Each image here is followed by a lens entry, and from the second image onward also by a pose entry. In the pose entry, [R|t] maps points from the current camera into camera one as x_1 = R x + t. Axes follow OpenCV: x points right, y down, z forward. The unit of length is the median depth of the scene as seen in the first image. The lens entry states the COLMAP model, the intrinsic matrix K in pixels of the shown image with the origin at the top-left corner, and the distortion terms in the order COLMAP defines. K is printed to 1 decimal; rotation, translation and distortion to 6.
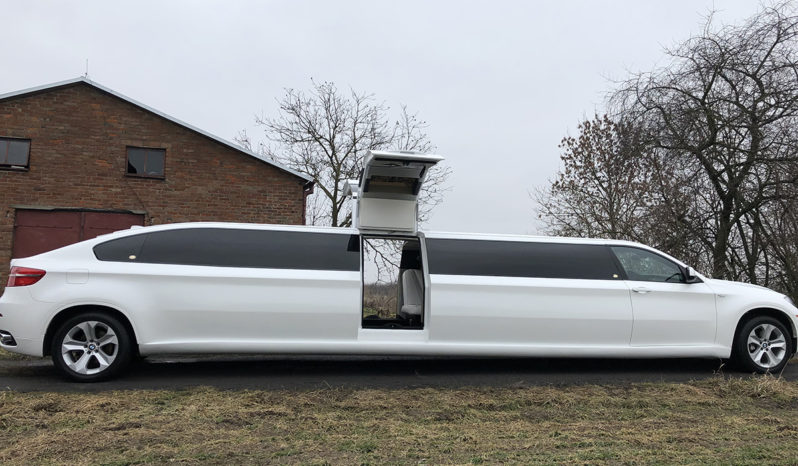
lens RADIAL K [[642.2, 0, 394.5], [0, 642.2, 220.9], [0, 0, 1]] dist [0.080939, -0.125278]
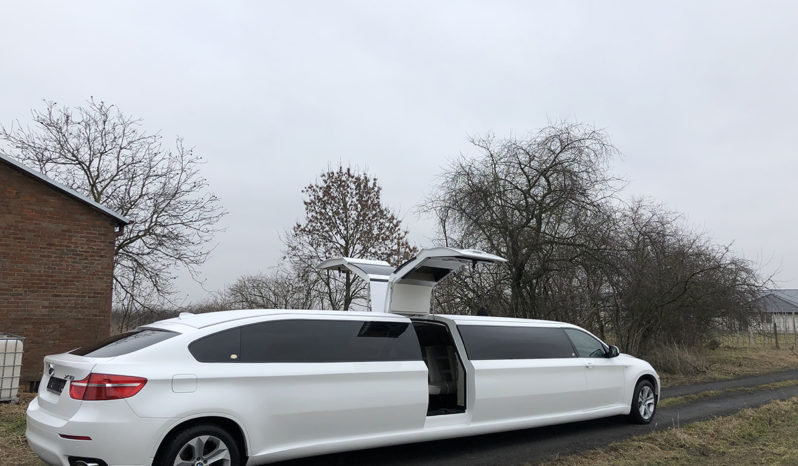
lens RADIAL K [[642.2, 0, 394.5], [0, 642.2, 220.9], [0, 0, 1]] dist [0.080939, -0.125278]
pose [[0.855800, 0.076402, 0.511634, -0.601130], [-0.057428, 0.996952, -0.052816, -0.084074], [-0.514109, 0.015818, 0.857579, 0.105271]]
